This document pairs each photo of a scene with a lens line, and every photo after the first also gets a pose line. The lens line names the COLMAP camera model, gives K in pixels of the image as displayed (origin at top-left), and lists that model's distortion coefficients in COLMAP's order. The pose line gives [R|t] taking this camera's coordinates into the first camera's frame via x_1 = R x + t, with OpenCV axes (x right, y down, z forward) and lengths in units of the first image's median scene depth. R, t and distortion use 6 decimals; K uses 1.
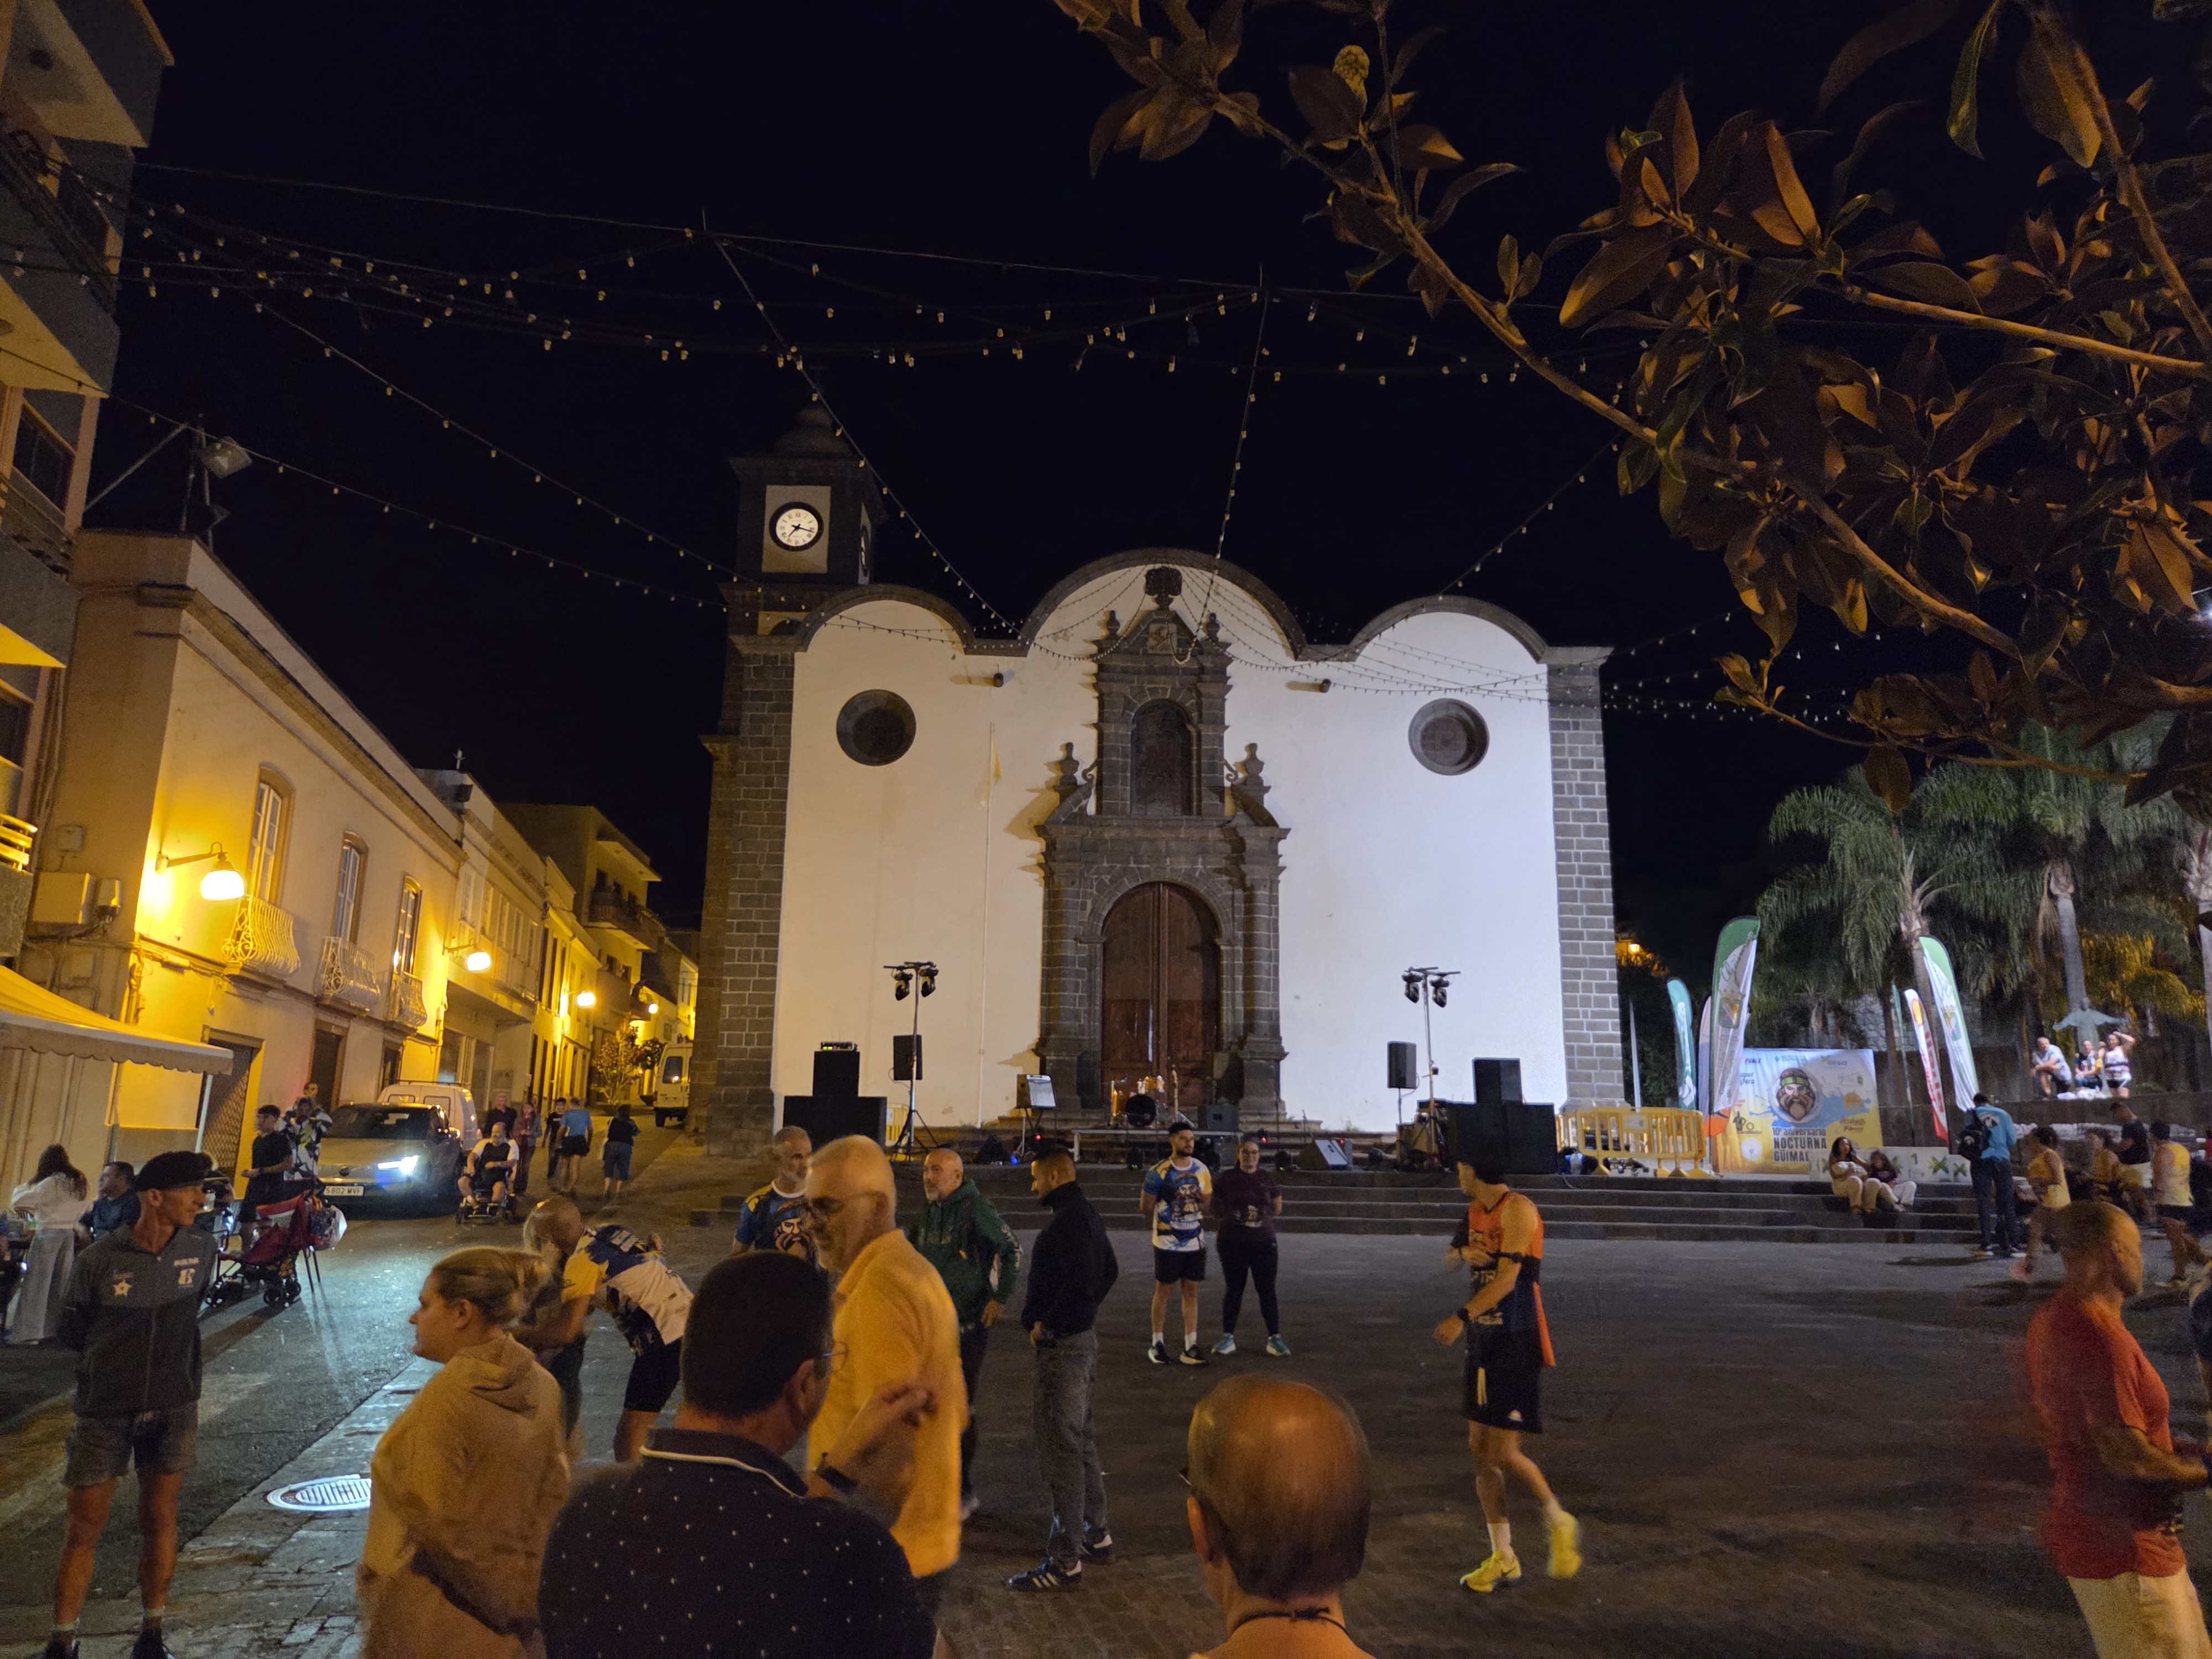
lens RADIAL K [[1465.4, 0, 1103.7], [0, 1465.4, 846.6], [0, 0, 1]] dist [0.075158, -0.065815]
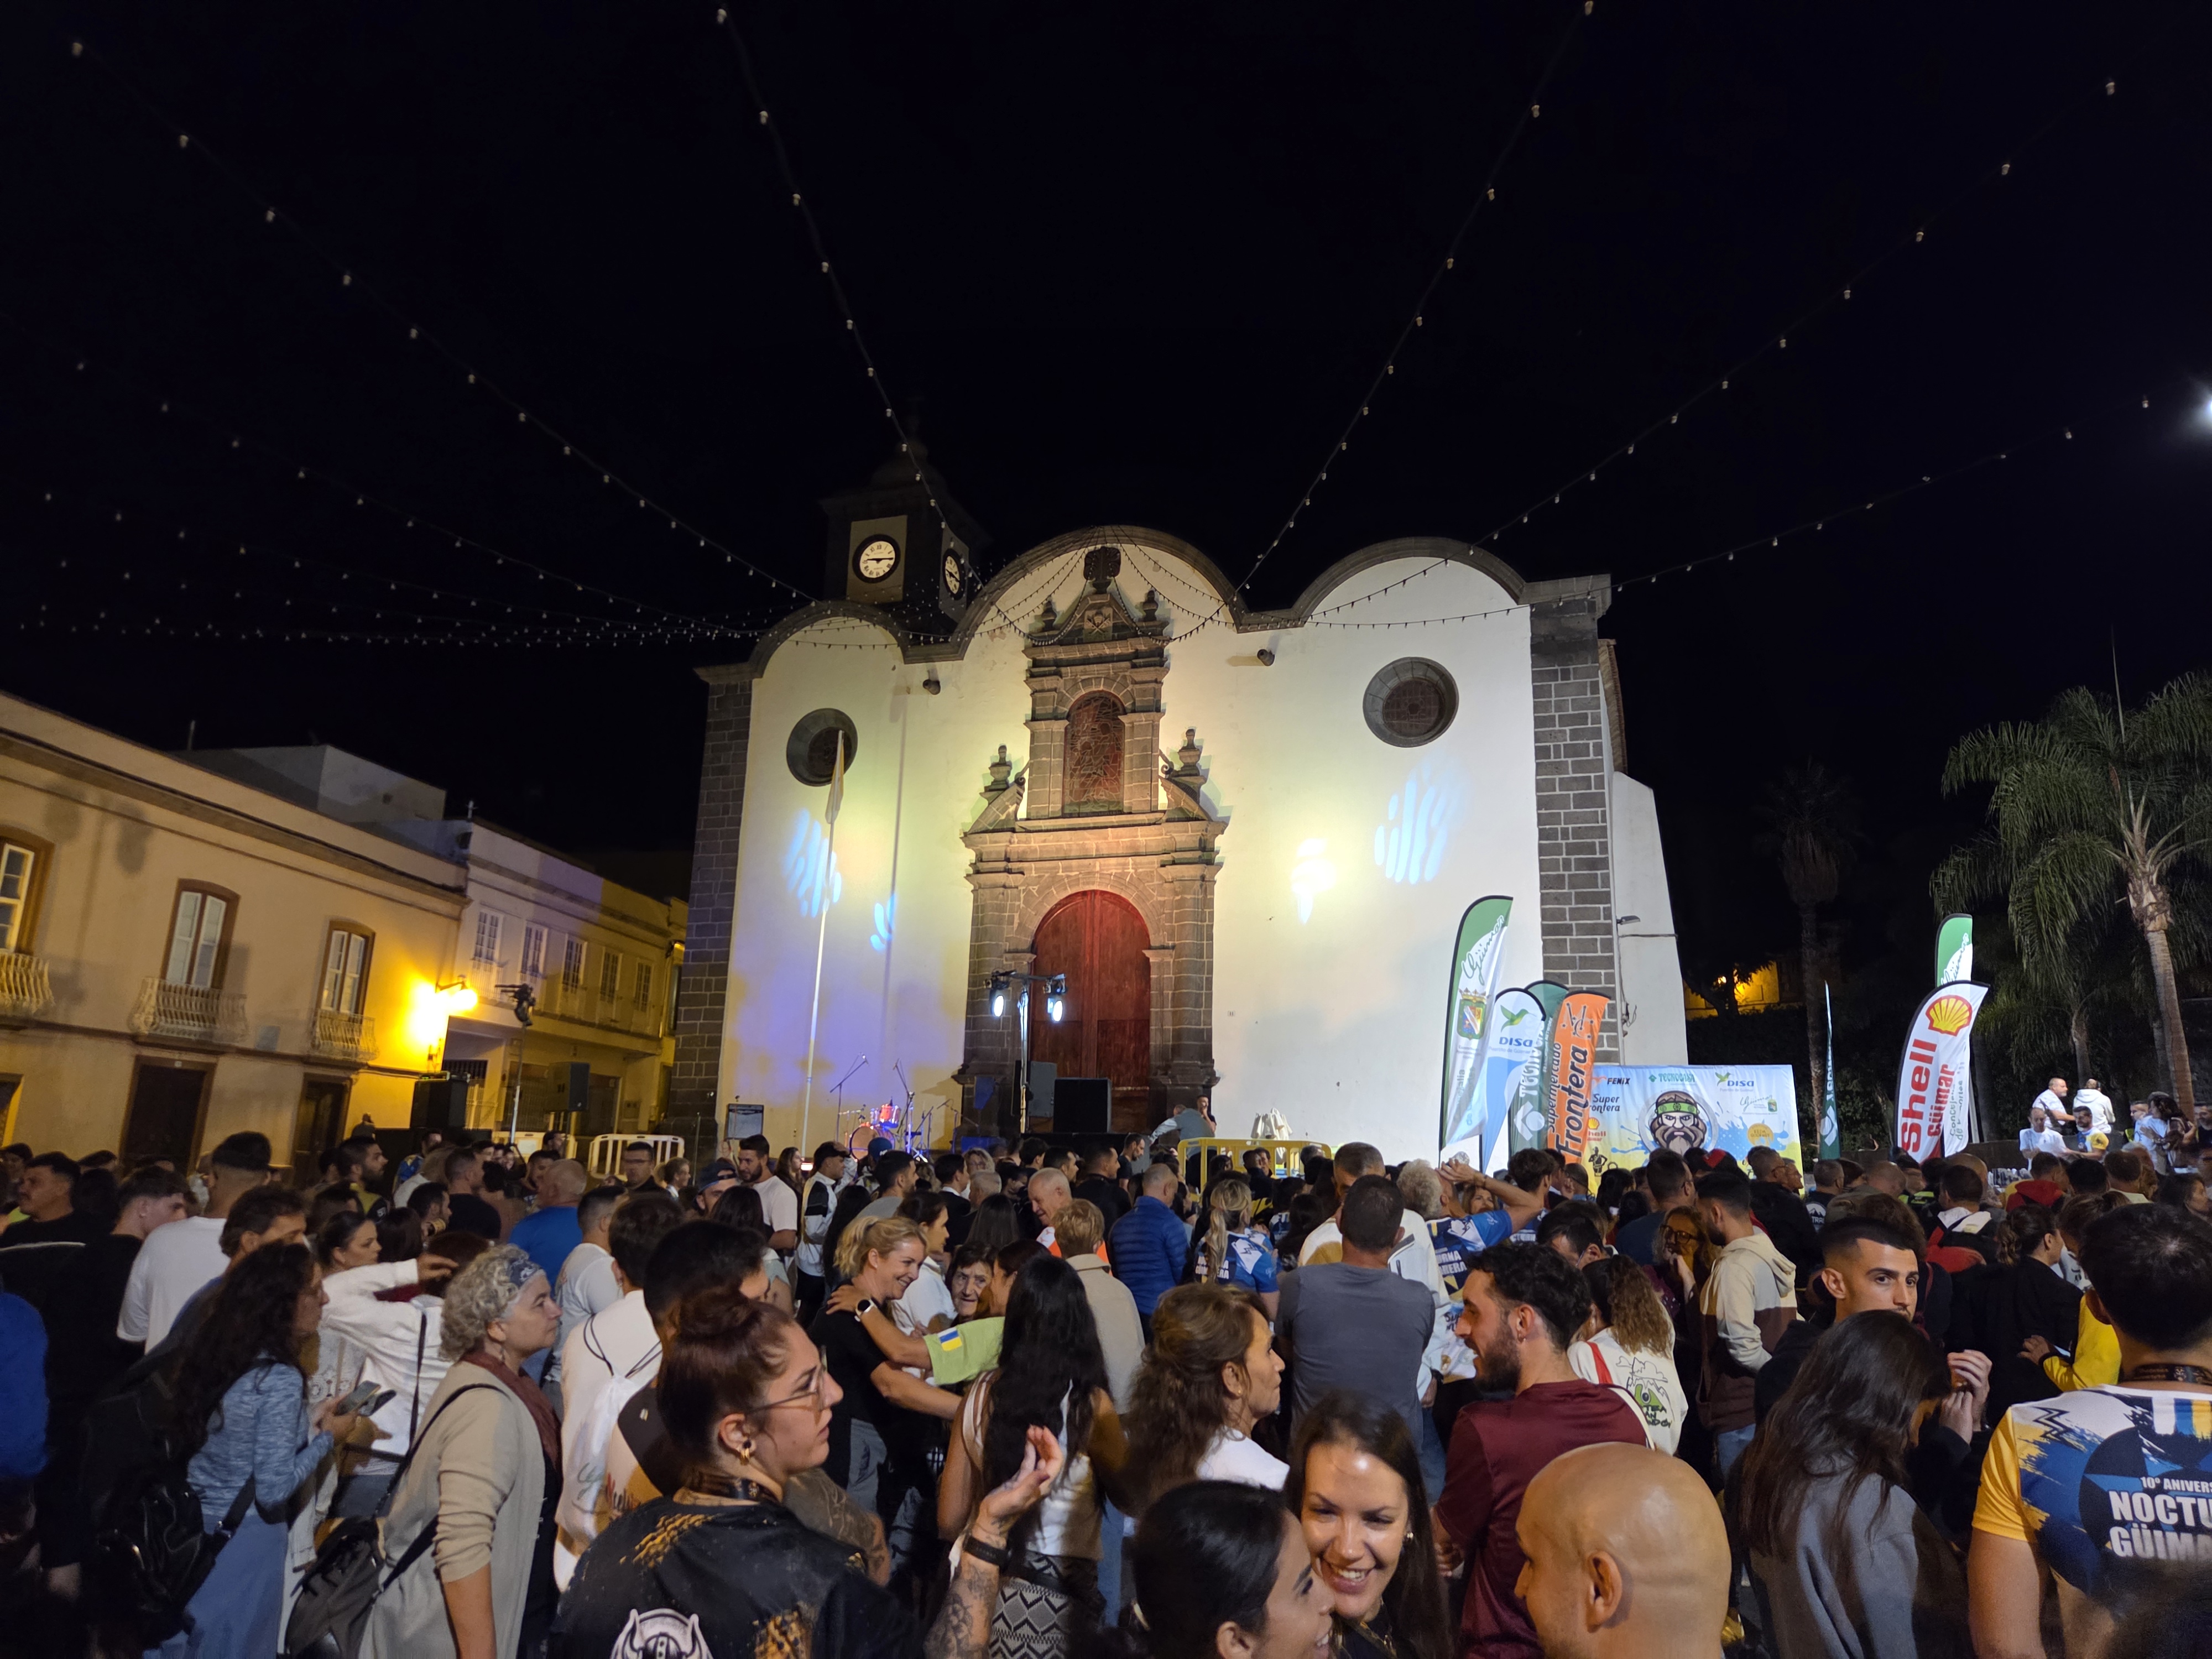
lens RADIAL K [[1465.4, 0, 1091.1], [0, 1465.4, 826.2], [0, 0, 1]] dist [0.075158, -0.065815]
pose [[0.942062, -0.065497, -0.328982, 0.336111], [0.053867, 0.997563, -0.044352, 0.024630], [0.331085, 0.024060, 0.943294, 0.140919]]
